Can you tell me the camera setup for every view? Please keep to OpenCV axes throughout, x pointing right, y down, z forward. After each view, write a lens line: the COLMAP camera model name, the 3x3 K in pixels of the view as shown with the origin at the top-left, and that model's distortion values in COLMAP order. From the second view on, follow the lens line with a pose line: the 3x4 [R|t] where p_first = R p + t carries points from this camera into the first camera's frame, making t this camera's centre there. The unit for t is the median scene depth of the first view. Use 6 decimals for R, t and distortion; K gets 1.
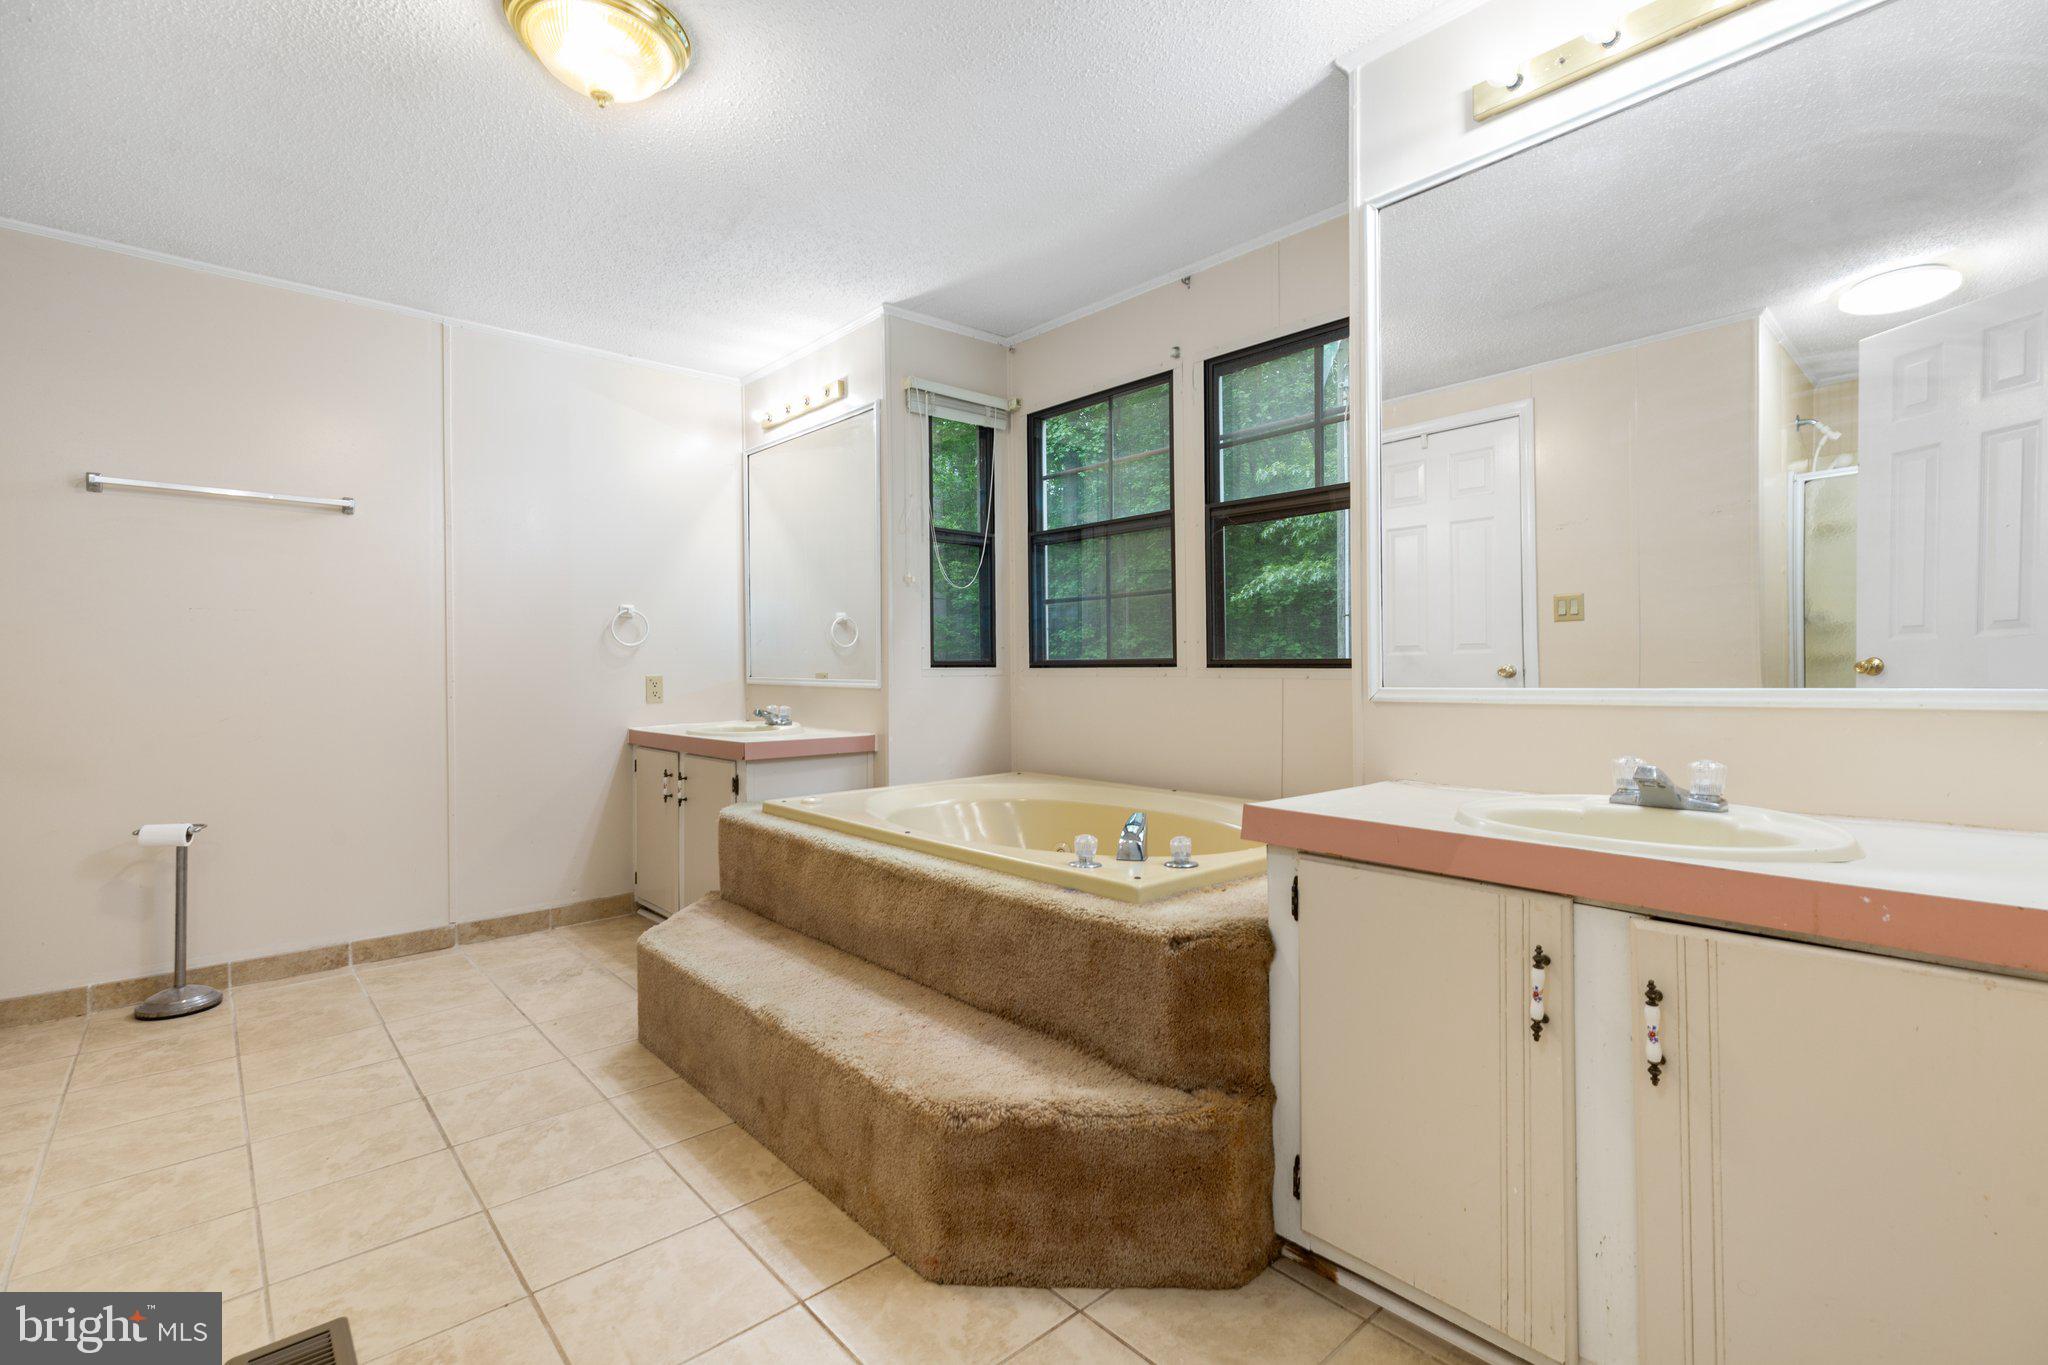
lens RADIAL K [[919.1, 0, 1026.5], [0, 919.1, 692.3], [0, 0, 1]] dist [0.002539, 0.000369]
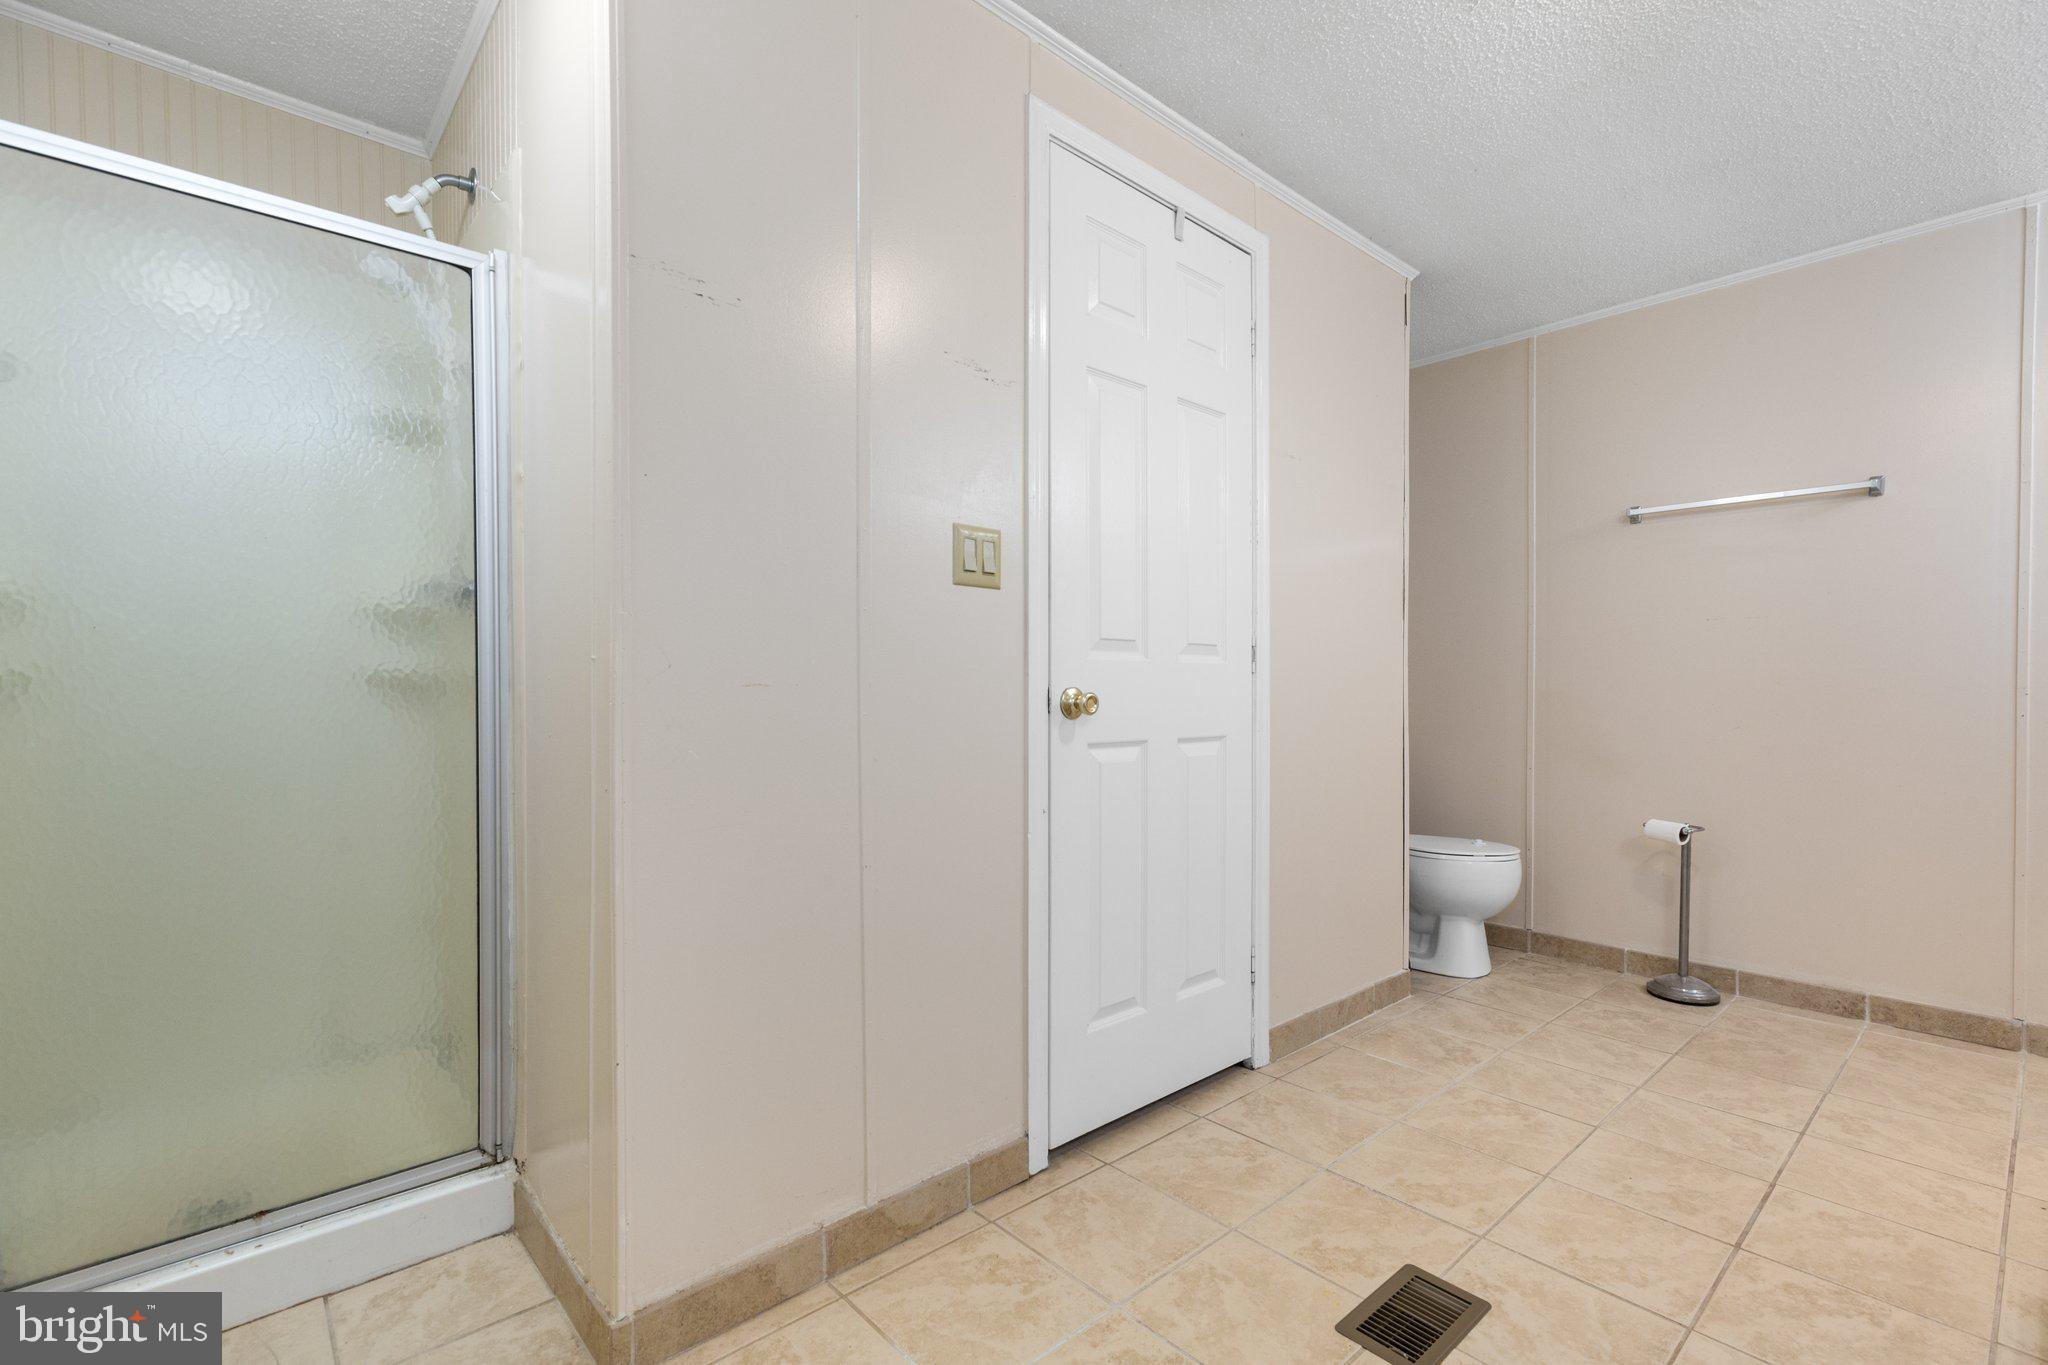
lens RADIAL K [[919.1, 0, 1026.5], [0, 919.1, 692.3], [0, 0, 1]] dist [0.002539, 0.000369]
pose [[-0.006183, 0.014870, -0.999870, 0.162454], [-0.024692, 0.999582, 0.015018, -0.004928], [0.999676, 0.024782, -0.005813, 0.271344]]
